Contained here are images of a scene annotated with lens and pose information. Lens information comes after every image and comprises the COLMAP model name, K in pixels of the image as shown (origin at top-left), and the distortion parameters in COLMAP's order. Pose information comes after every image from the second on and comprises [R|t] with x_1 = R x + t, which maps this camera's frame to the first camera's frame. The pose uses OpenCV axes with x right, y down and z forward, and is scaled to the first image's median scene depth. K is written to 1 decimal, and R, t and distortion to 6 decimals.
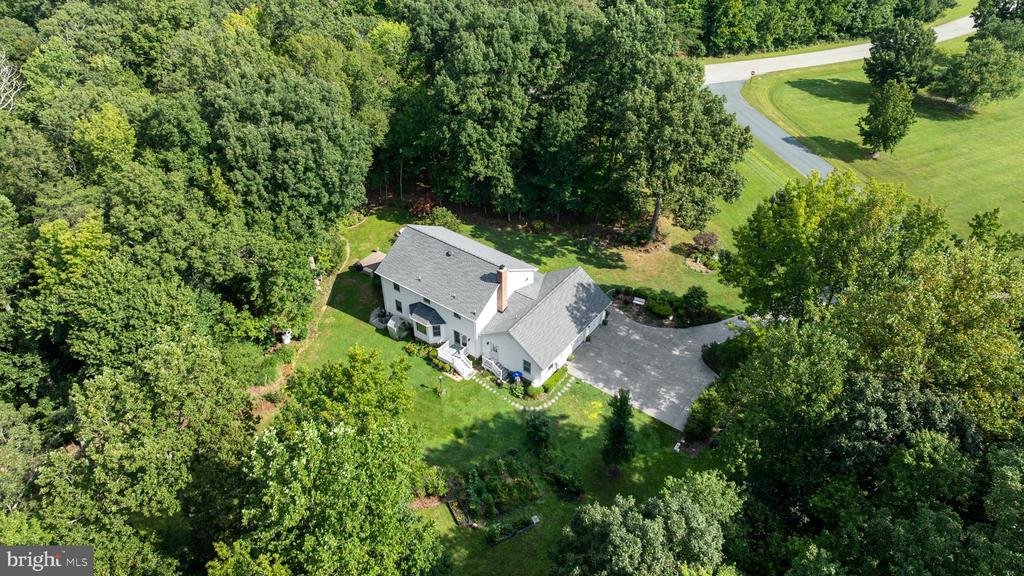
lens RADIAL K [[725.7, 0, 512.4], [0, 725.7, 284.9], [0, 0, 1]] dist [-0.028390, 0.028679]
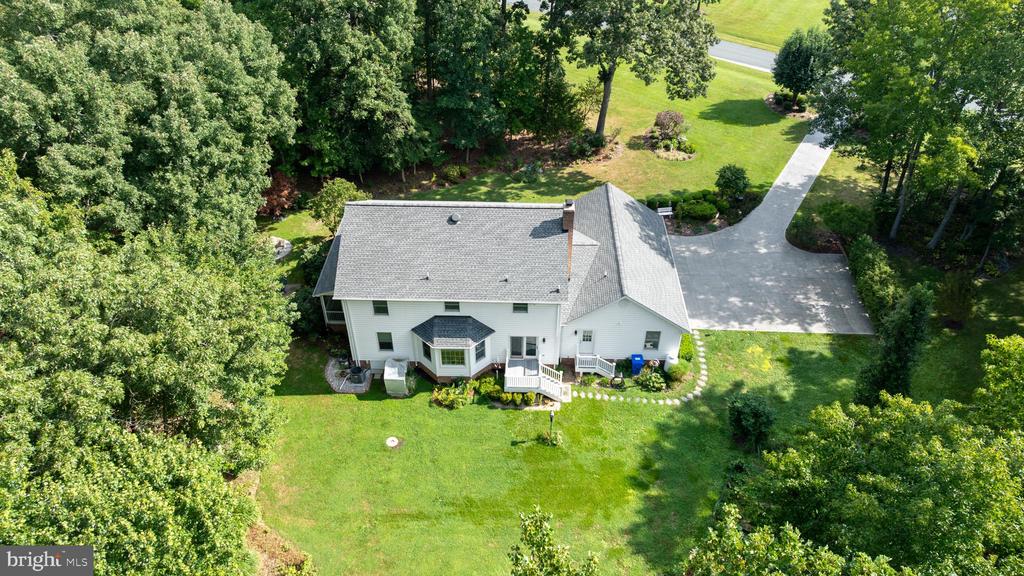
lens RADIAL K [[725.7, 0, 512.4], [0, 725.7, 284.9], [0, 0, 1]] dist [-0.028390, 0.028679]
pose [[0.822375, -0.349819, 0.448694, -0.327179], [0.349226, 0.932962, 0.087307, -0.027909], [-0.449156, 0.084896, 0.889411, 0.461191]]
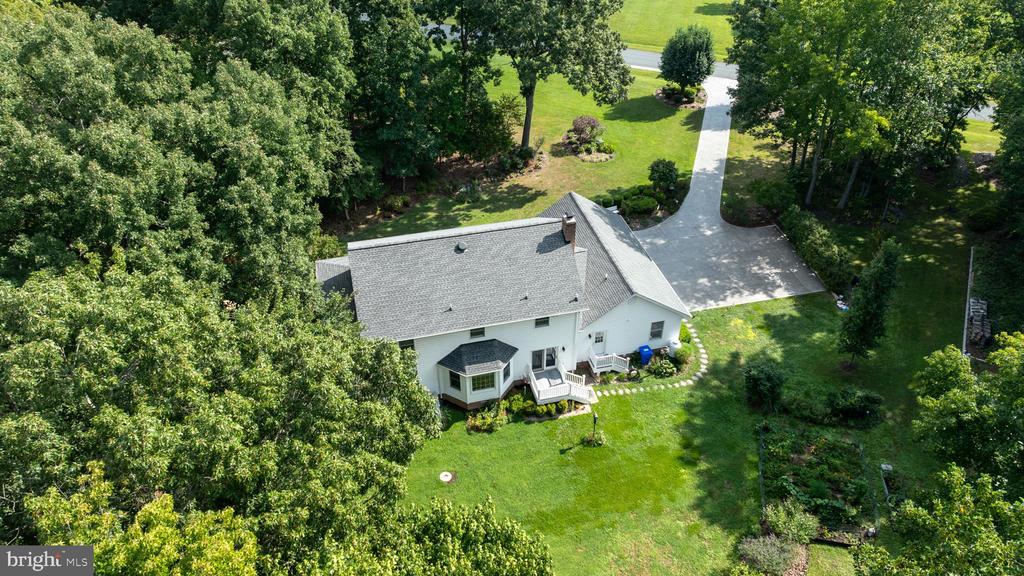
lens RADIAL K [[725.7, 0, 512.4], [0, 725.7, 284.9], [0, 0, 1]] dist [-0.028390, 0.028679]
pose [[0.635162, -0.467696, 0.614679, -0.436476], [0.476039, 0.863748, 0.165306, -0.094110], [-0.608241, 0.187615, 0.771261, 0.520076]]
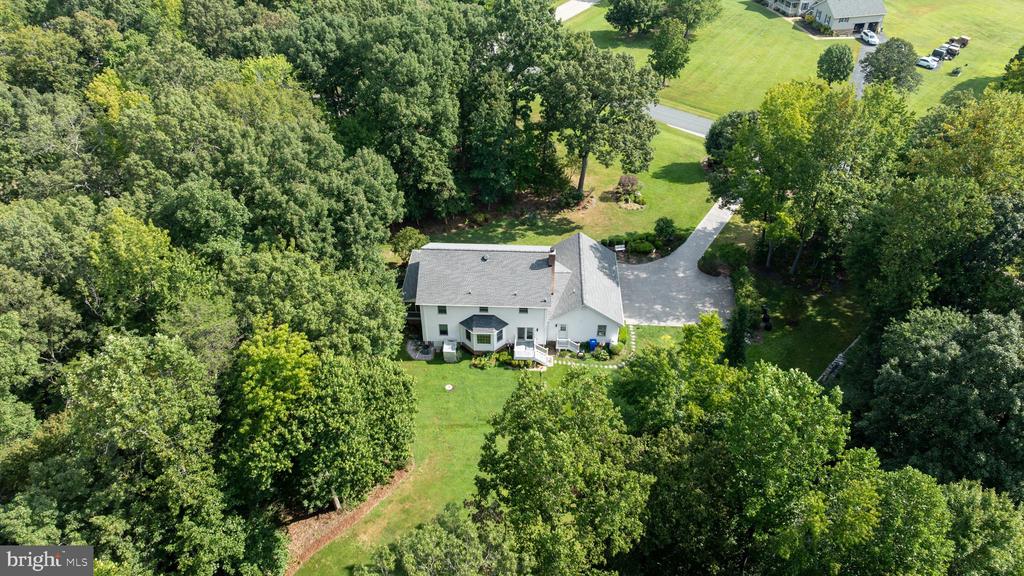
lens RADIAL K [[725.7, 0, 512.4], [0, 725.7, 284.9], [0, 0, 1]] dist [-0.028390, 0.028679]
pose [[0.829888, -0.342458, 0.440463, -0.504420], [0.342168, 0.935964, 0.083021, -0.078106], [-0.440689, 0.081814, 0.893924, 0.095218]]
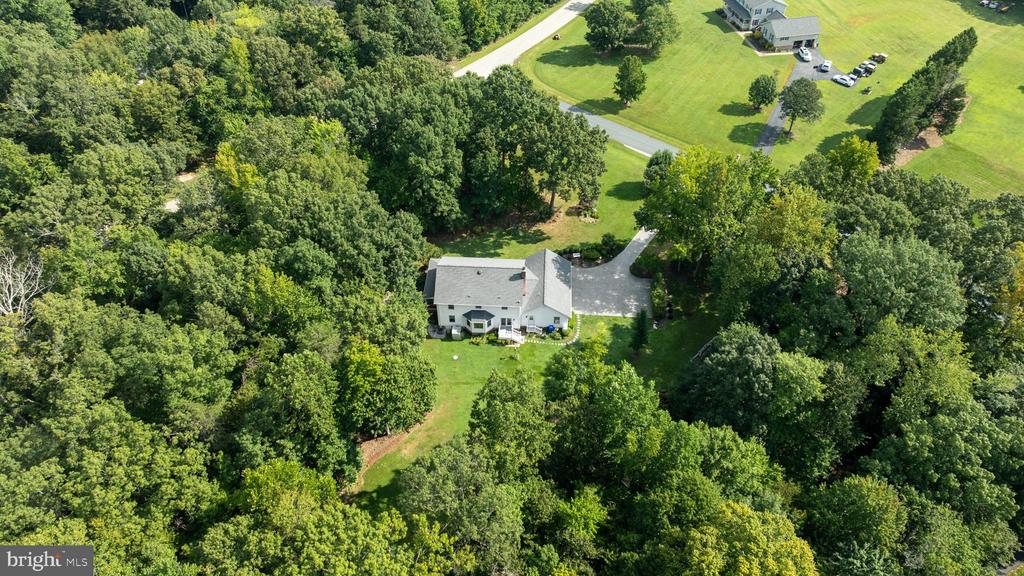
lens RADIAL K [[726.0, 0, 512.0], [0, 726.0, 288.0], [0, 0, 1]] dist [-0.009261, 0.004301]
pose [[0.837690, -0.382950, 0.389391, -0.625141], [0.337287, 0.923515, 0.182640, -0.264365], [-0.429551, -0.021659, 0.902783, -0.386112]]
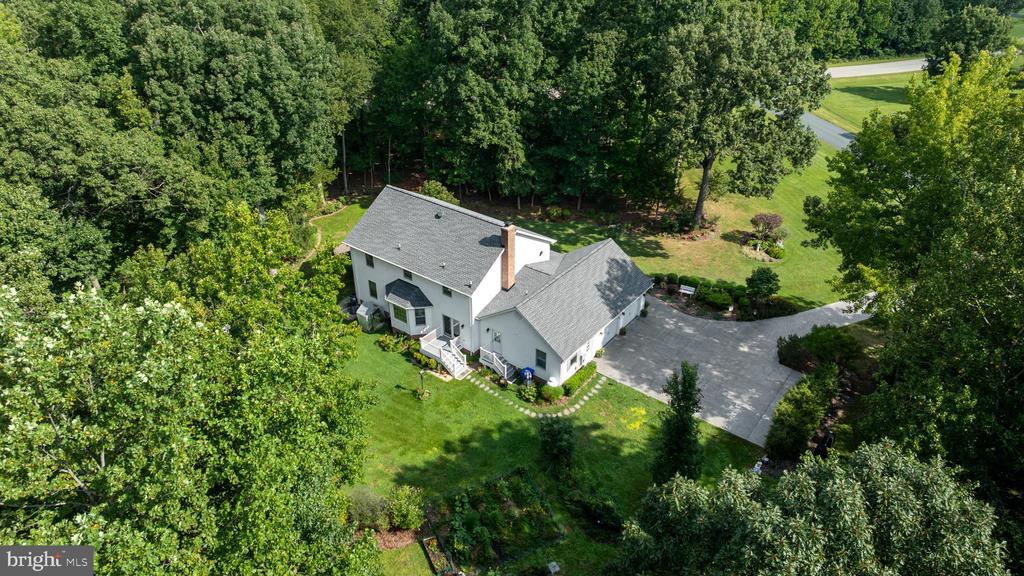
lens RADIAL K [[725.7, 0, 512.4], [0, 725.7, 284.9], [0, 0, 1]] dist [-0.028390, 0.028679]
pose [[0.999852, 0.008340, -0.015040, 0.001493], [-0.010052, 0.993012, -0.117585, 0.117456], [0.013954, 0.117718, 0.992949, 0.253519]]
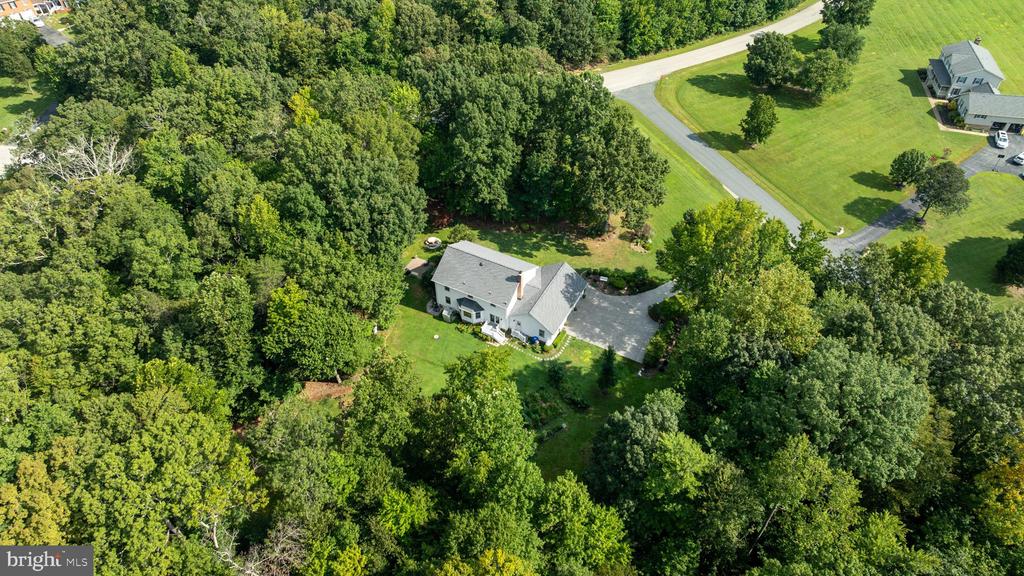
lens RADIAL K [[726.0, 0, 512.0], [0, 726.0, 288.0], [0, 0, 1]] dist [-0.009261, 0.004301]
pose [[0.989178, -0.103234, 0.104262, -0.186621], [0.090773, 0.988866, 0.117915, -0.166074], [-0.115274, -0.107175, 0.987535, -0.507899]]
